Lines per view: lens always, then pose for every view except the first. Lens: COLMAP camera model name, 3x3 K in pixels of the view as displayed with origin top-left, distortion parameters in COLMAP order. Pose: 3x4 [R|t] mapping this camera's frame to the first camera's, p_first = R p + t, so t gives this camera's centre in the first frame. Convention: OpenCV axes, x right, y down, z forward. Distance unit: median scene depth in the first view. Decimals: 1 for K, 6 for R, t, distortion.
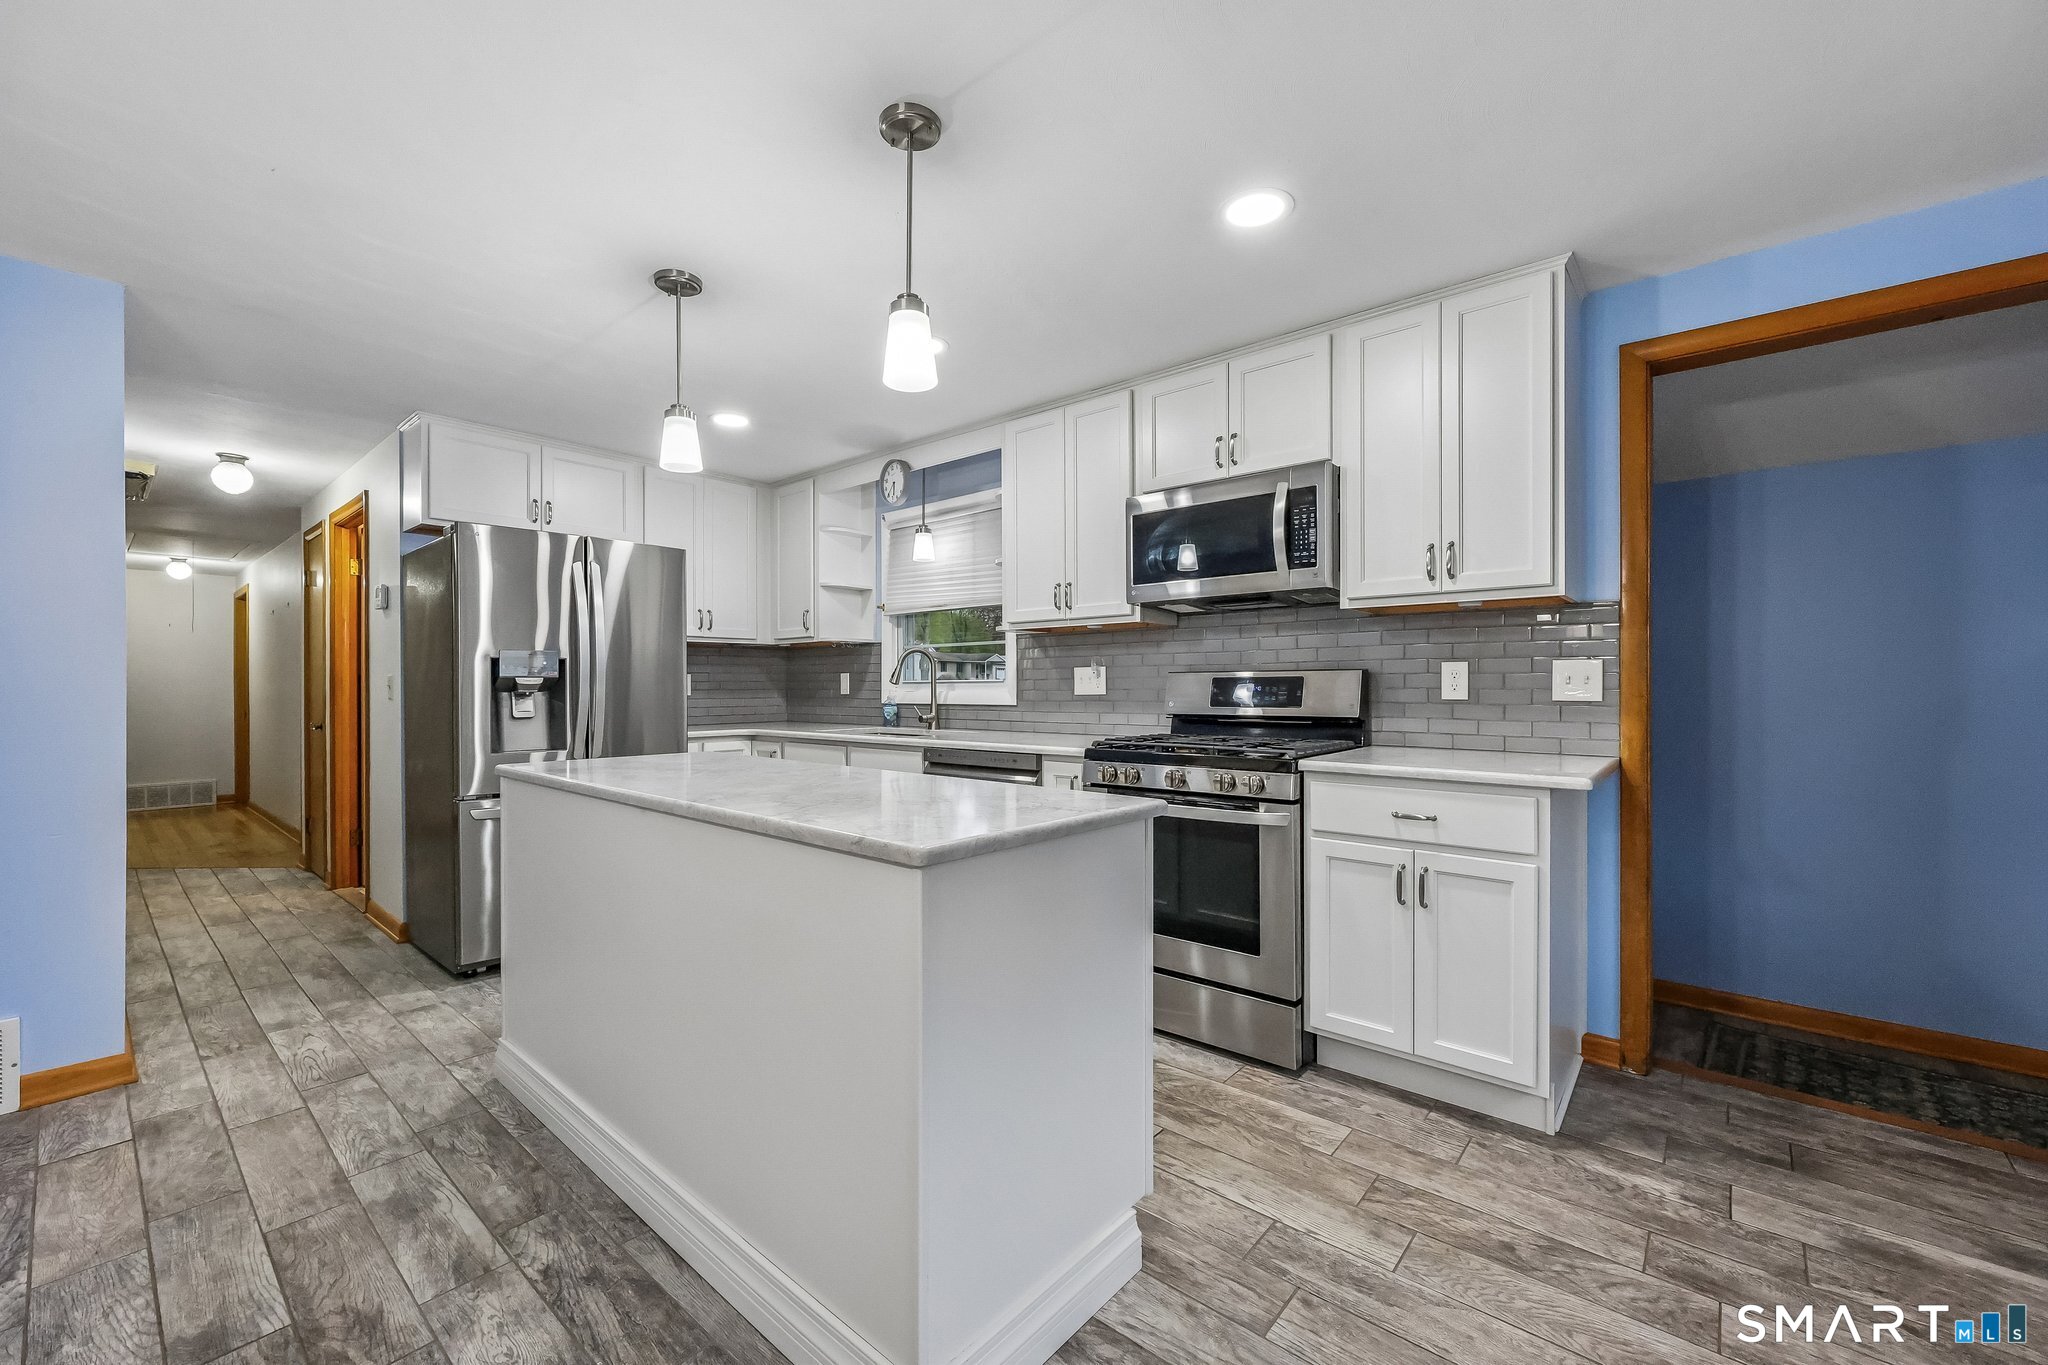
lens RADIAL K [[830.0, 0, 1030.2], [0, 830.0, 684.8], [0, 0, 1]] dist [0.011623, 0.000388]
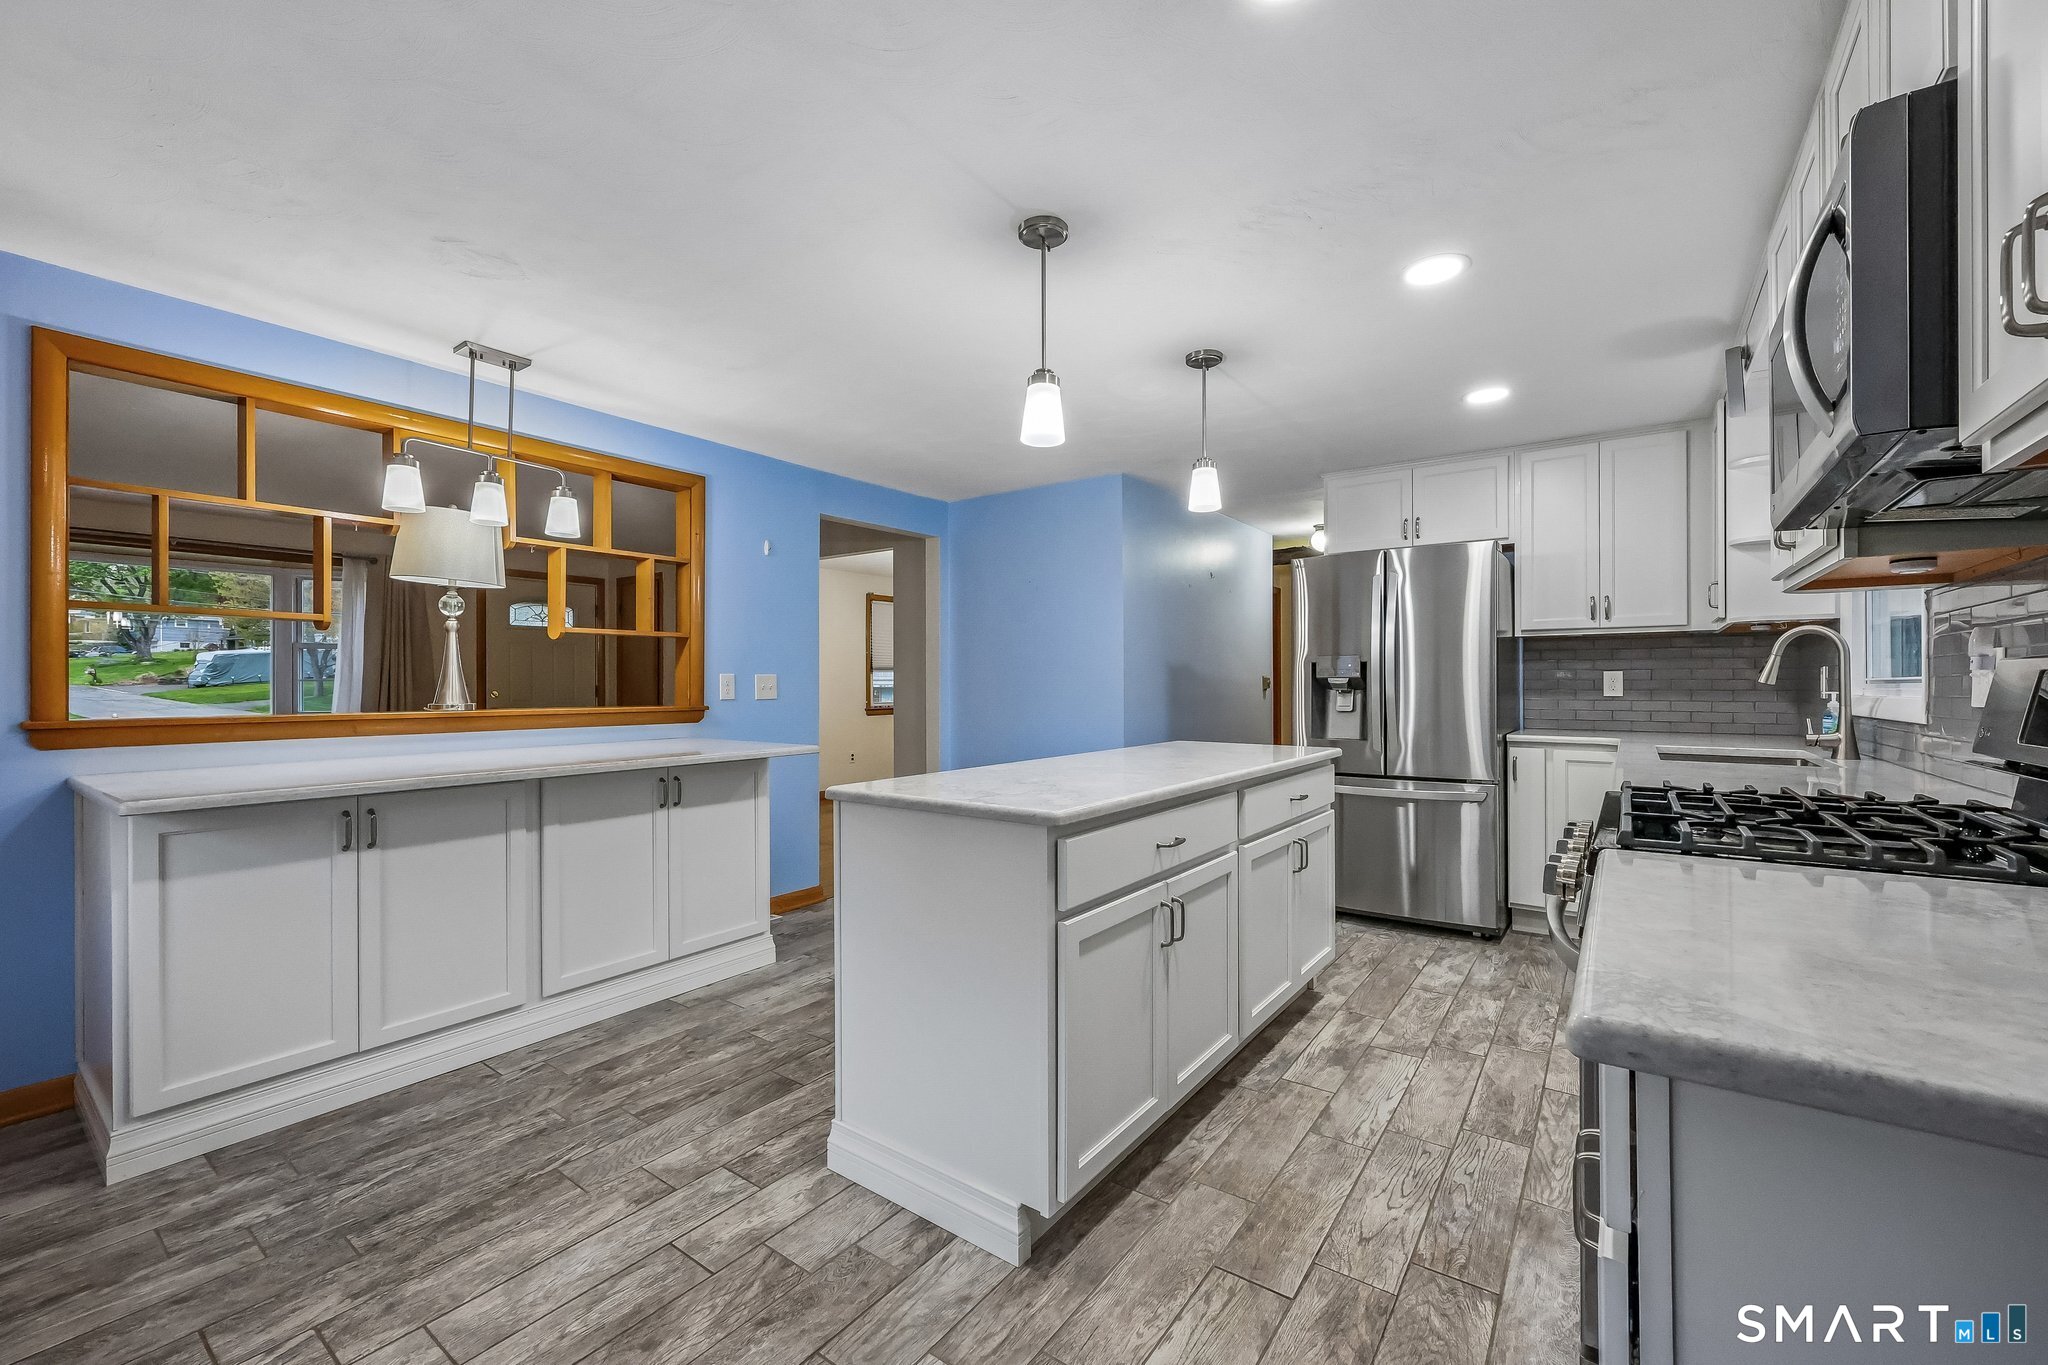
lens RADIAL K [[830.0, 0, 1028.2], [0, 830.0, 681.4], [0, 0, 1]] dist [0.011623, 0.000388]
pose [[0.074930, -0.000130, -0.997189, 0.774396], [0.002822, 0.999996, 0.000081, -0.007943], [0.997185, -0.002821, 0.074930, 0.635521]]
